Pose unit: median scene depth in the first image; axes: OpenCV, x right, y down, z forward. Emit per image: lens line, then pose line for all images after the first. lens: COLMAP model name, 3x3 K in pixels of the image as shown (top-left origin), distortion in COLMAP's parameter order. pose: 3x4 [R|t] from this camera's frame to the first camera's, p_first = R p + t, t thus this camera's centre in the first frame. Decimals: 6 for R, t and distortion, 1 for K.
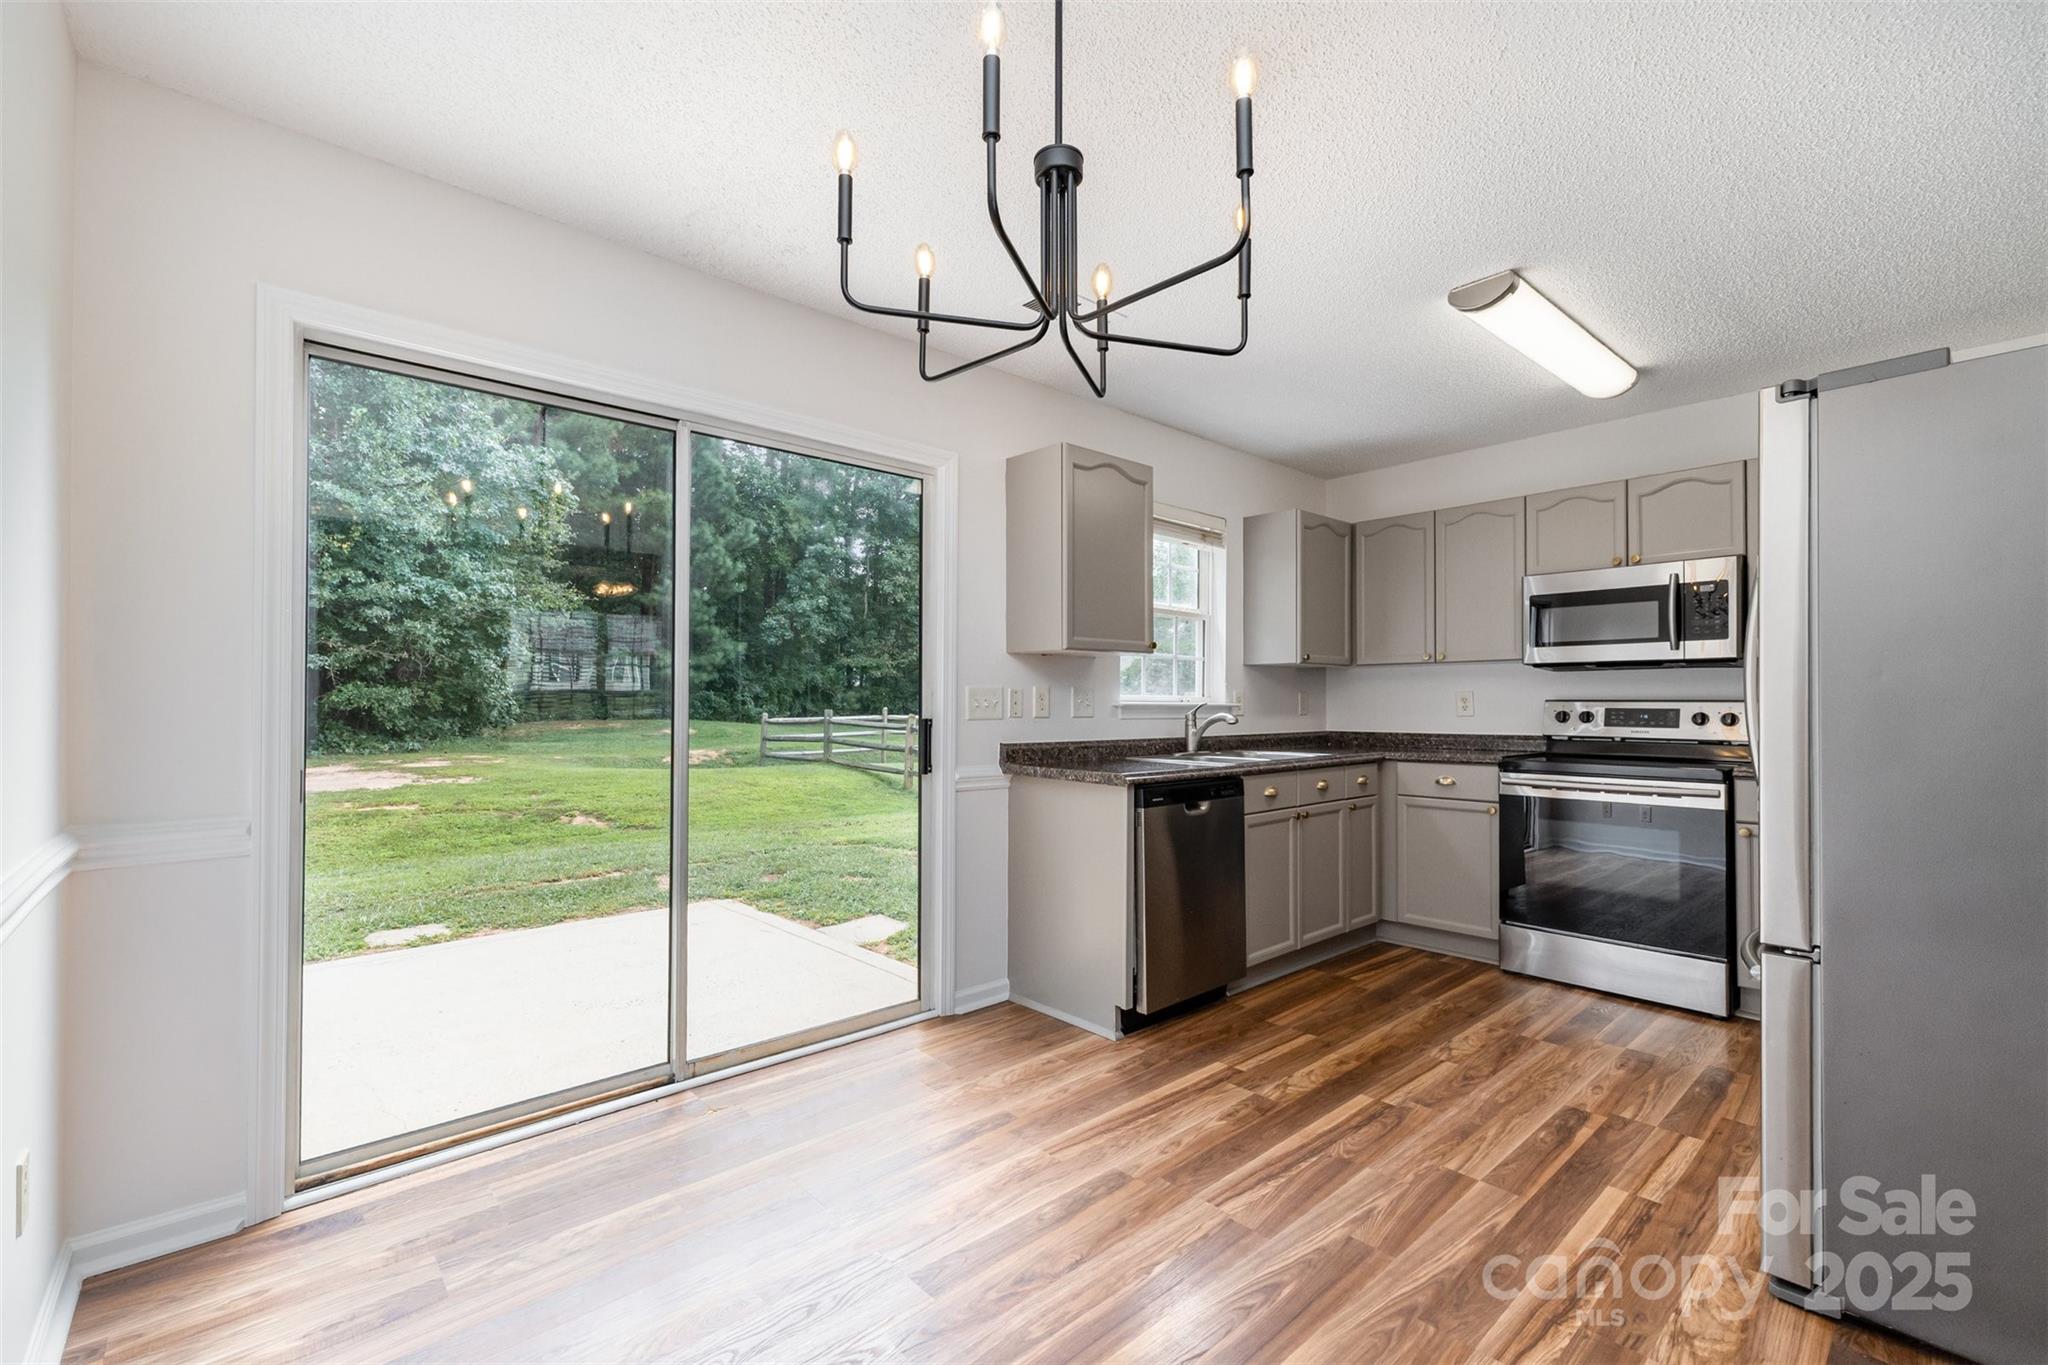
lens RADIAL K [[858.8, 0, 1027.4], [0, 858.8, 694.0], [0, 0, 1]] dist [0.023374, -0.000141]
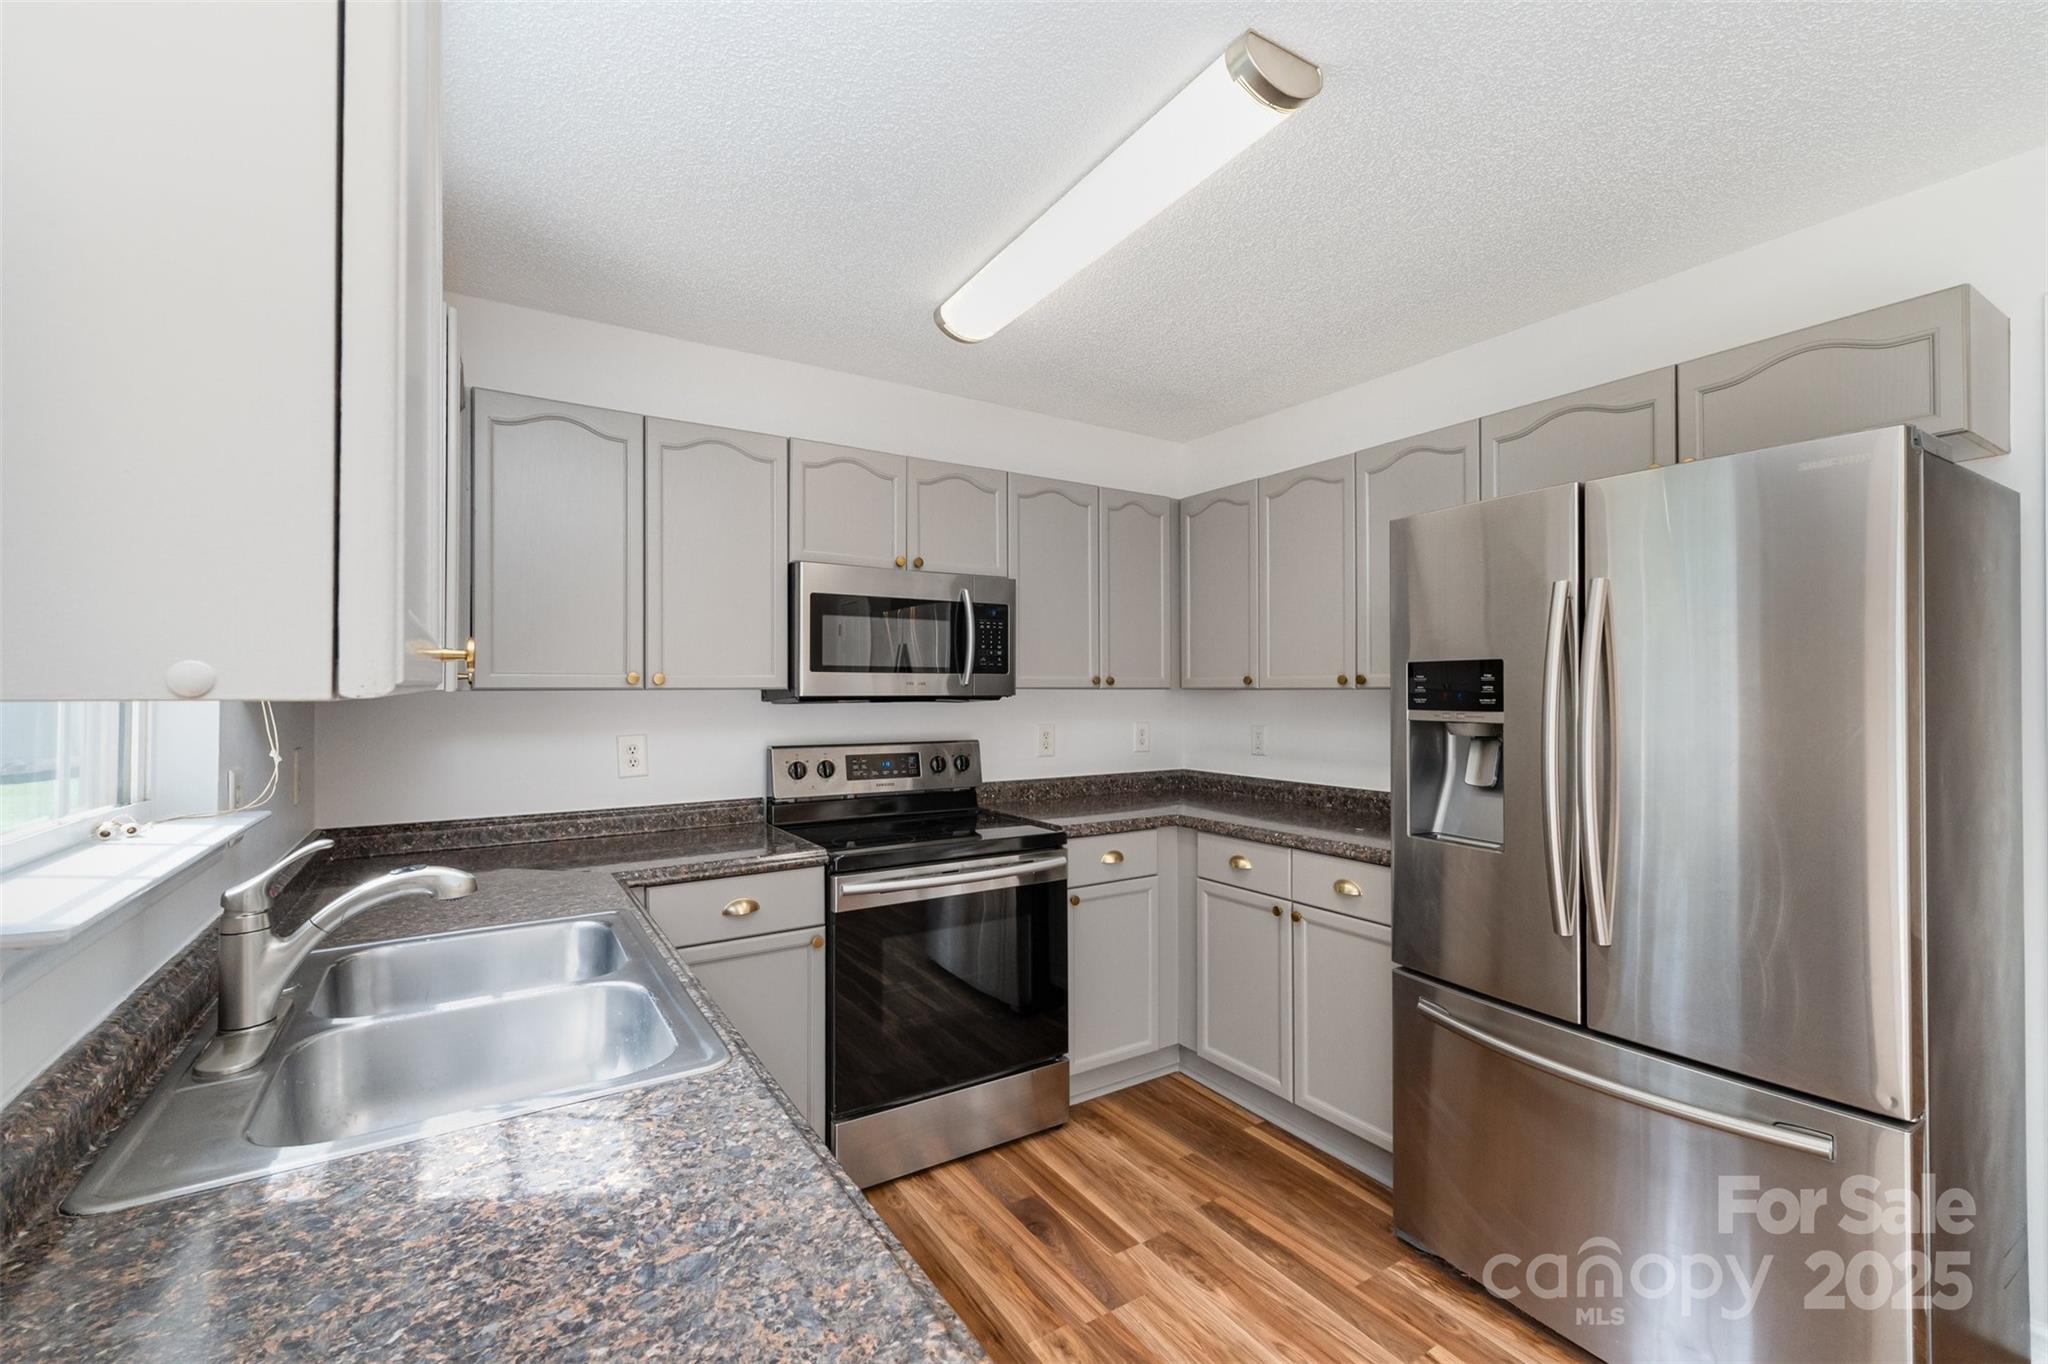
lens RADIAL K [[869.8, 0, 1027.7], [0, 869.8, 683.2], [0, 0, 1]] dist [0.002805, 0.000484]
pose [[0.180650, 0.005245, 0.983534, -0.045521], [-0.010319, 0.999941, -0.003437, -0.053542], [-0.983493, -0.009528, 0.180693, 0.856477]]
